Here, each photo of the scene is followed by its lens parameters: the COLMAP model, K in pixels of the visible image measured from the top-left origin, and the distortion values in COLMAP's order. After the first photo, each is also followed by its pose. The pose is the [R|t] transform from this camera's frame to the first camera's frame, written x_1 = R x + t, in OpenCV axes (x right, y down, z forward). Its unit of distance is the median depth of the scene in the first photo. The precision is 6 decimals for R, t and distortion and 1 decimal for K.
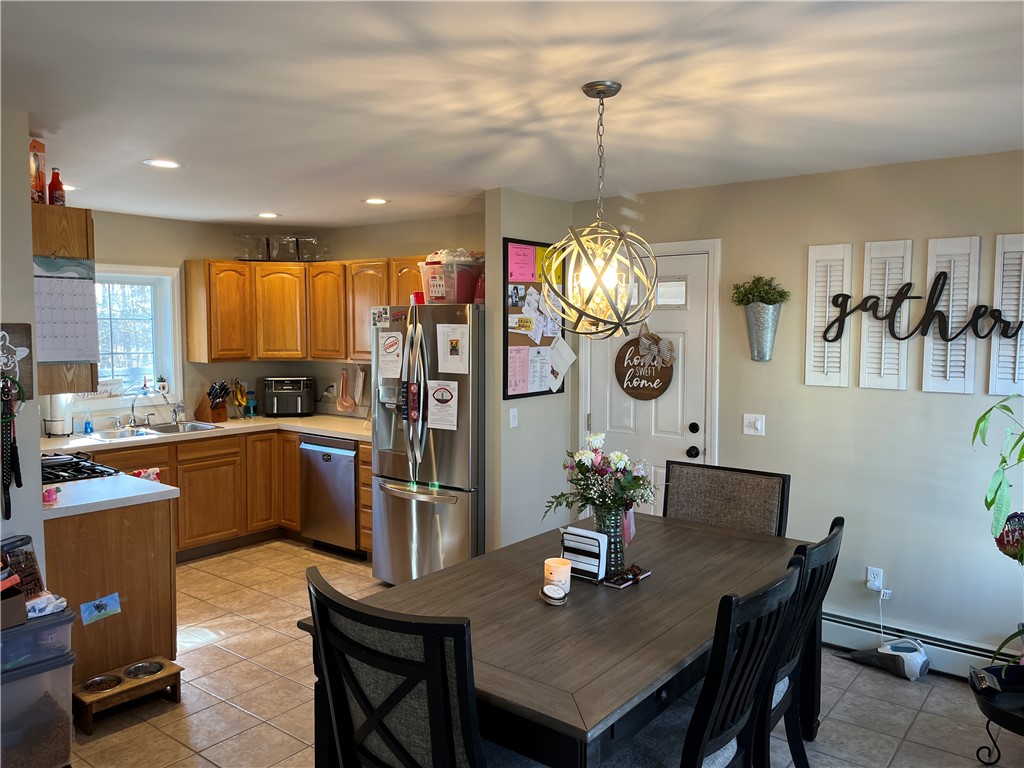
lens RADIAL K [[773.8, 0, 511.7], [0, 773.8, 380.2], [0, 0, 1]] dist [0.075821, -0.099766]
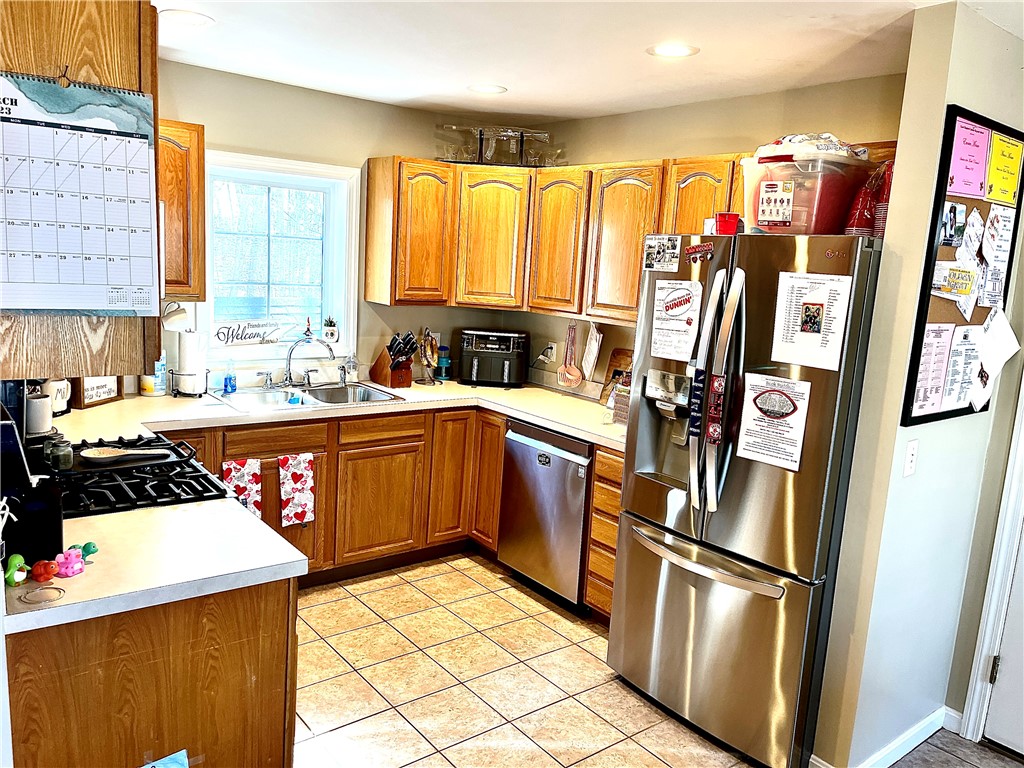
lens RADIAL K [[773.8, 0, 511.7], [0, 773.8, 380.2], [0, 0, 1]] dist [0.075821, -0.099766]
pose [[0.970037, 0.093378, -0.224297, -0.144910], [-0.075702, 0.993400, 0.086171, -0.029549], [0.230863, -0.066609, 0.970704, 0.415890]]
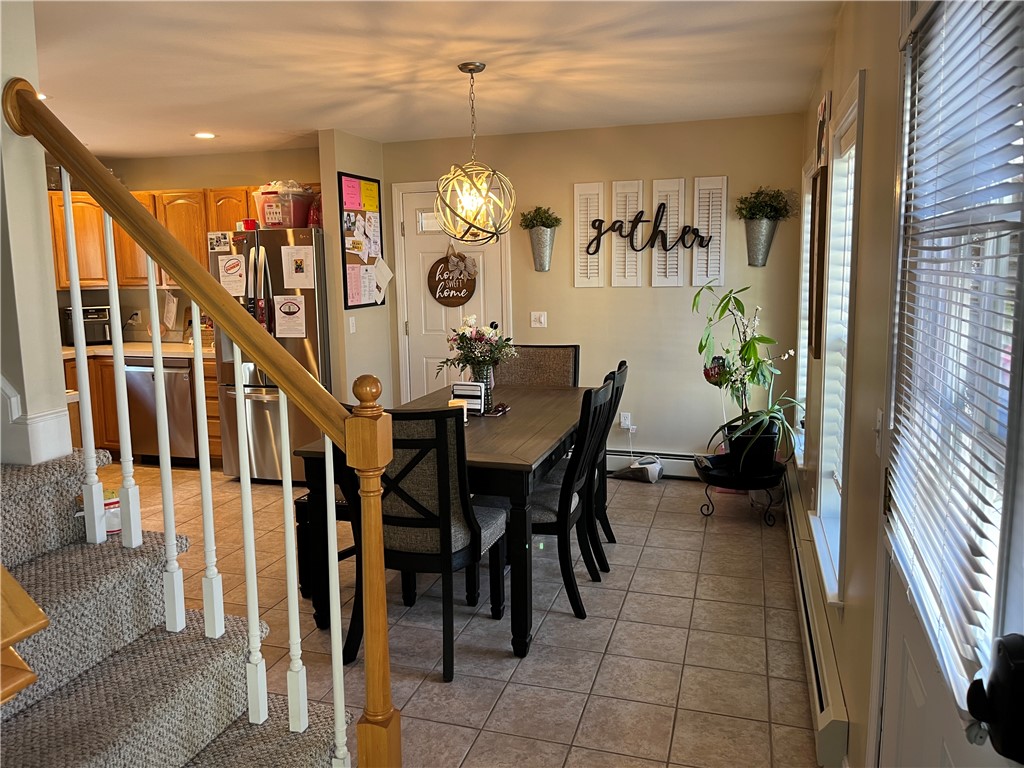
lens RADIAL K [[771.7, 0, 509.6], [0, 771.7, 368.8], [0, 0, 1]] dist [0.073682, -0.122395]
pose [[0.932545, -0.069097, 0.354380, -0.196867], [0.047245, 0.996430, 0.069959, 0.043305], [-0.357949, -0.048497, 0.932481, -0.204149]]
